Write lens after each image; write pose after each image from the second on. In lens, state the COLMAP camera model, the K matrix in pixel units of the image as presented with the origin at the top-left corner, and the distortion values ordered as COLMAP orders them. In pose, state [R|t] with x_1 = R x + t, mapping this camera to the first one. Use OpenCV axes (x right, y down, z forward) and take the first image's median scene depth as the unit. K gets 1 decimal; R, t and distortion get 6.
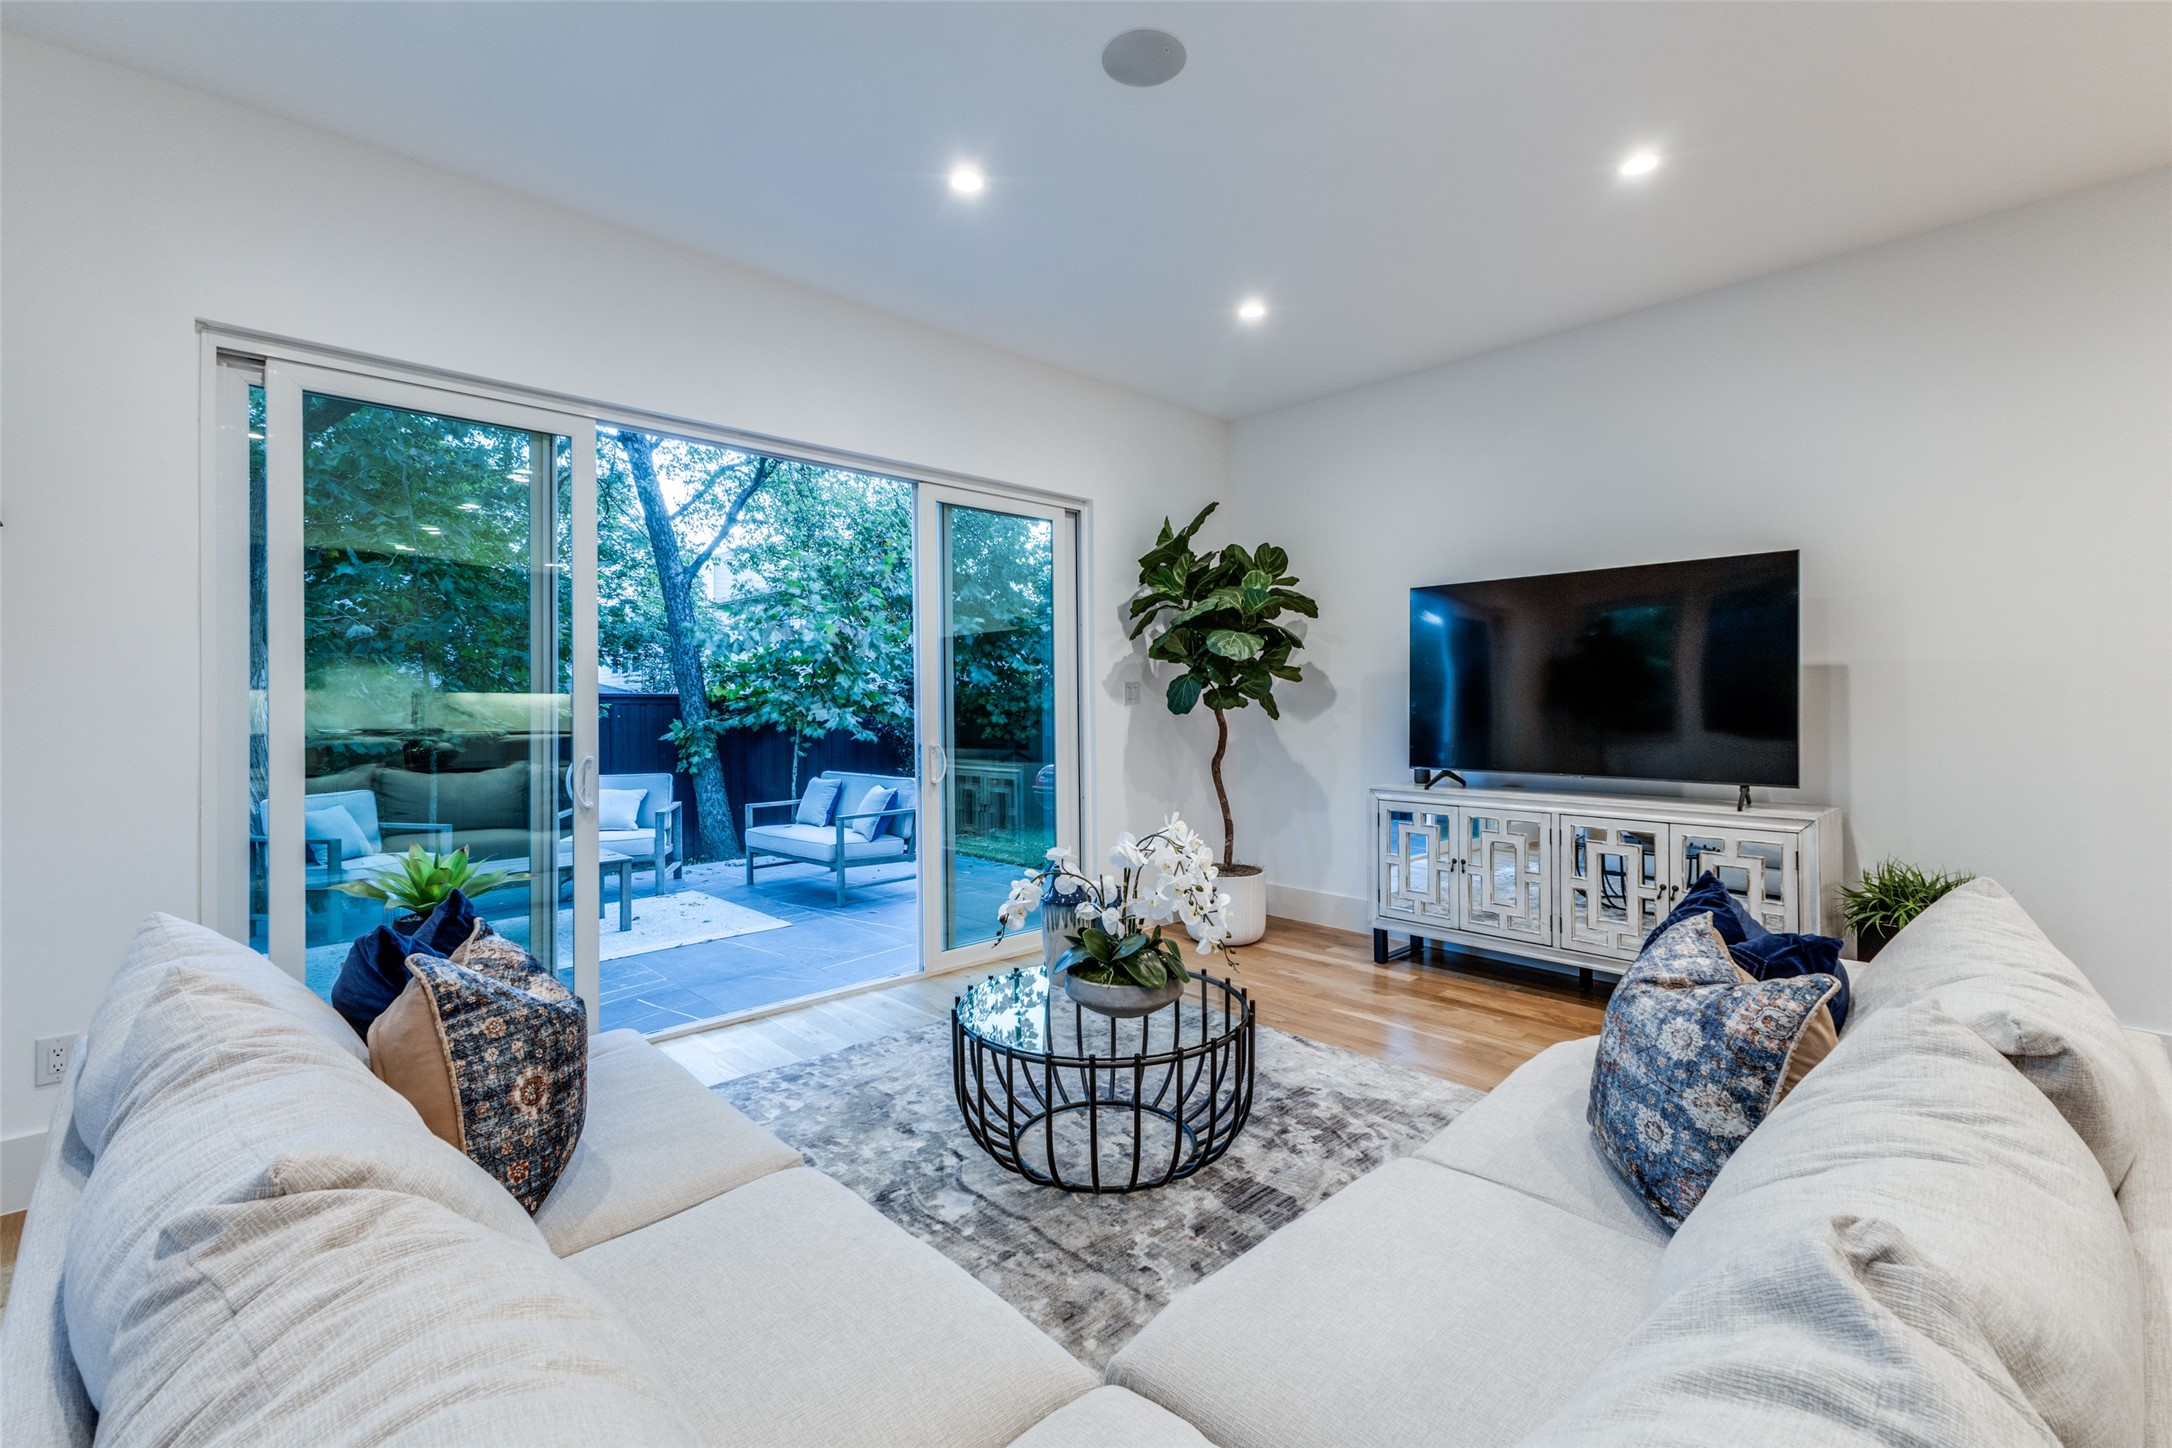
lens RADIAL K [[940.7, 0, 1090.8], [0, 940.7, 711.5], [0, 0, 1]] dist [0.014311, -0.003857]
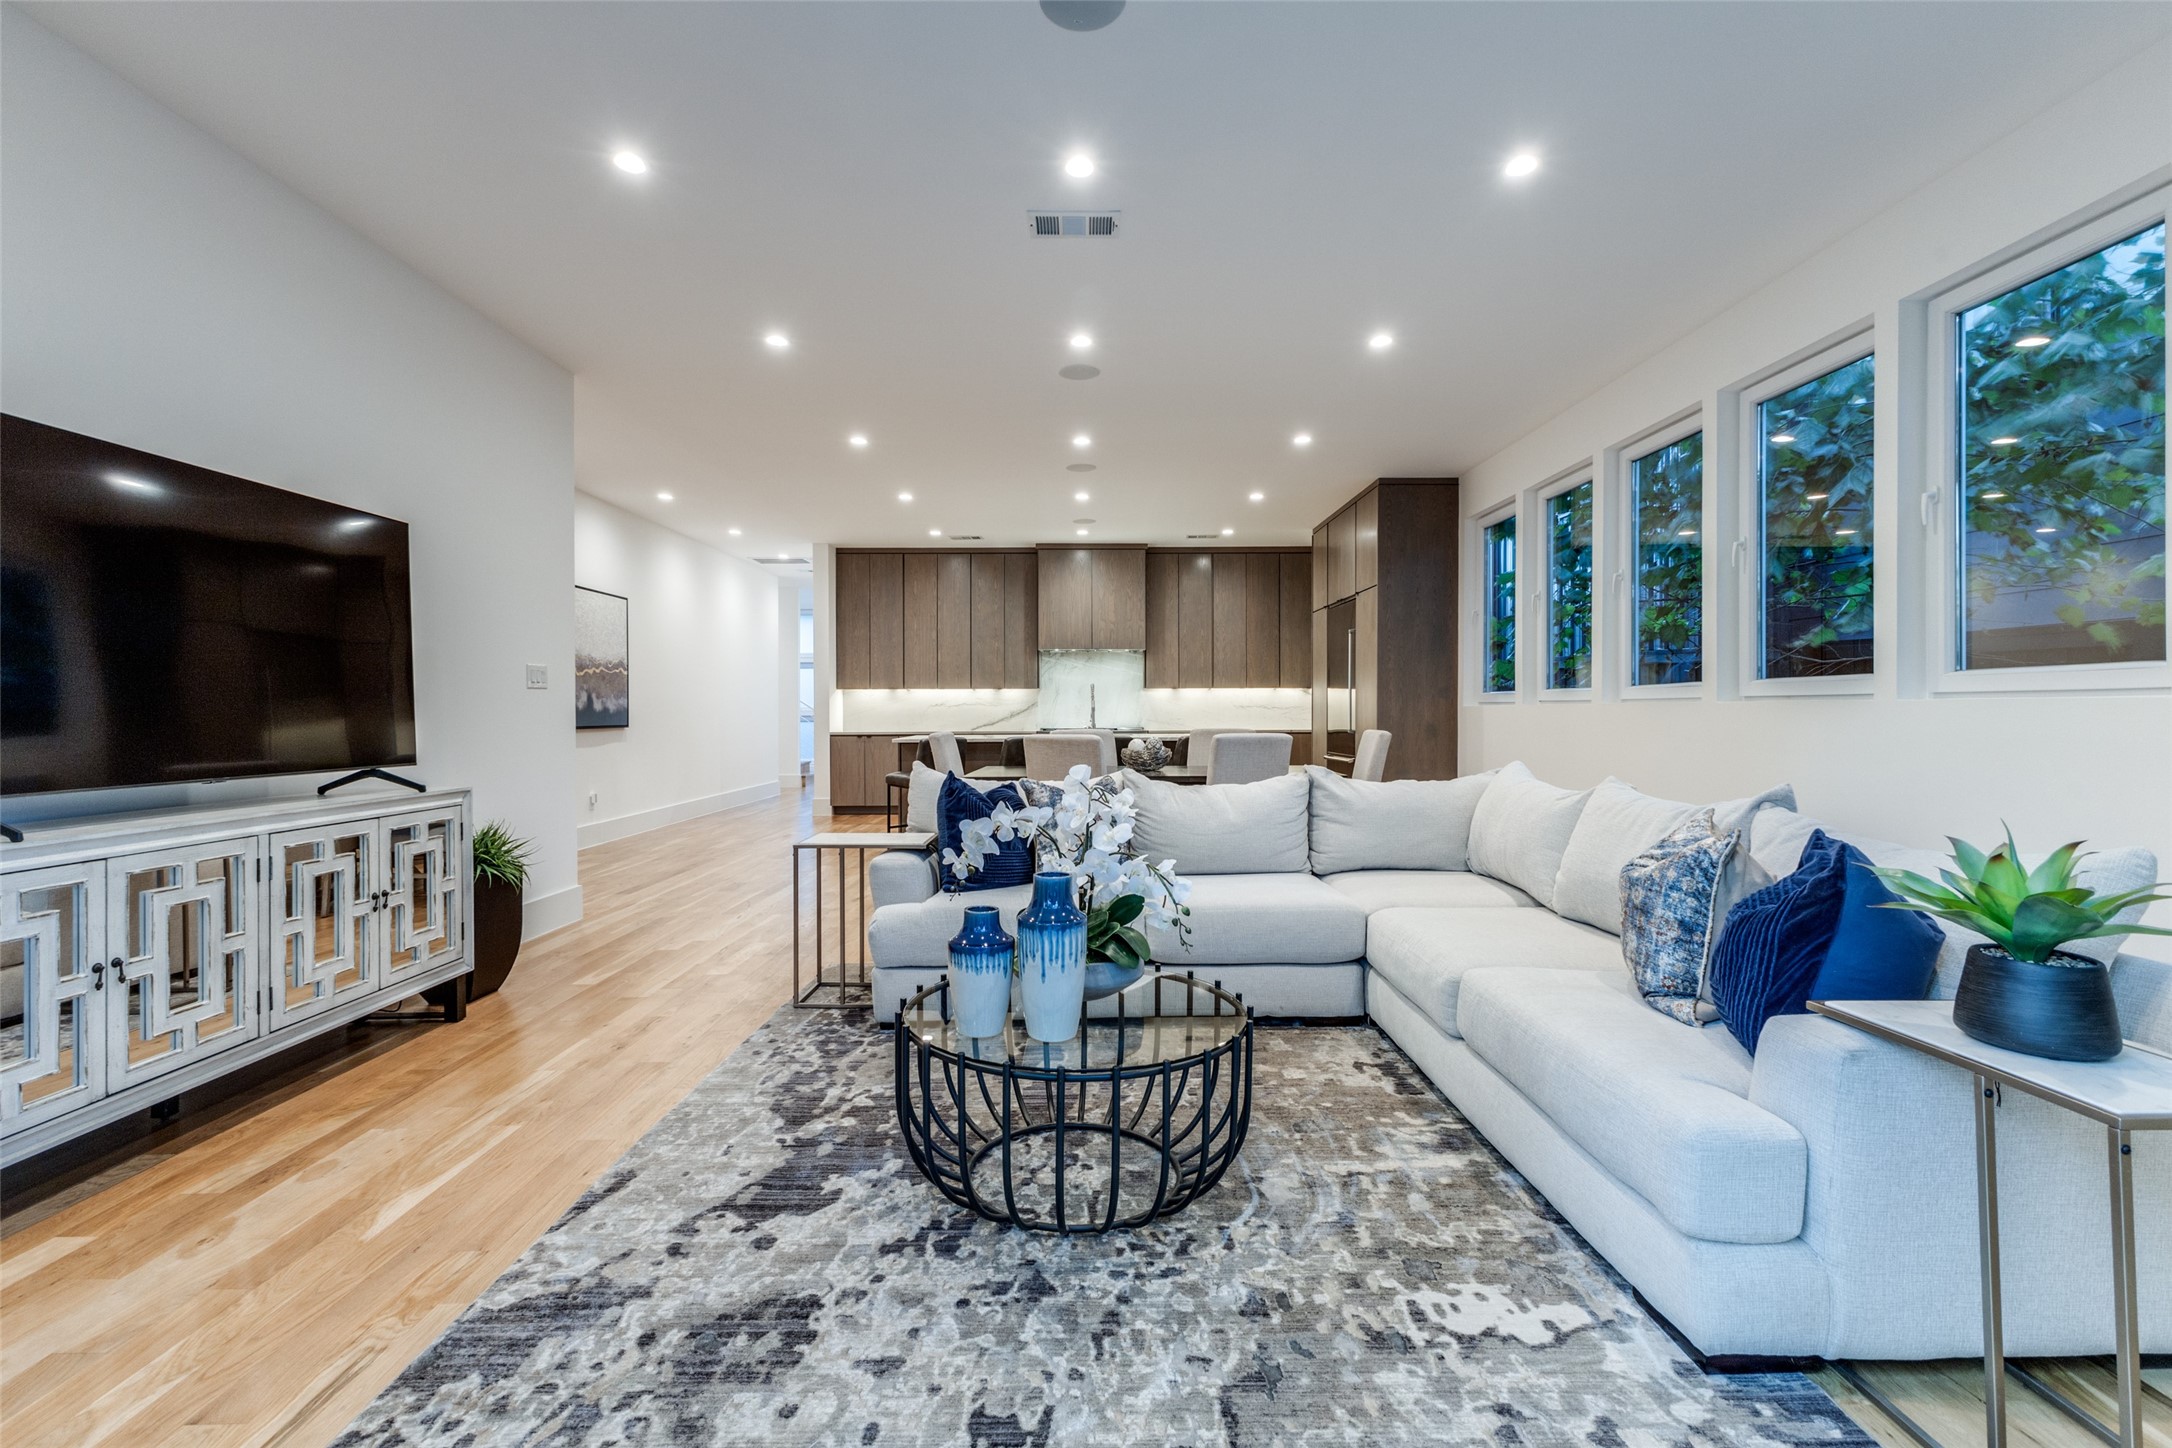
lens RADIAL K [[940.7, 0, 1099.3], [0, 940.7, 714.9], [0, 0, 1]] dist [0.014311, -0.003857]
pose [[-0.735578, 0.003780, 0.677430, -0.407505], [0.011446, 0.999911, 0.006849, 0.025981], [-0.677343, 0.012792, -0.735556, 1.119051]]
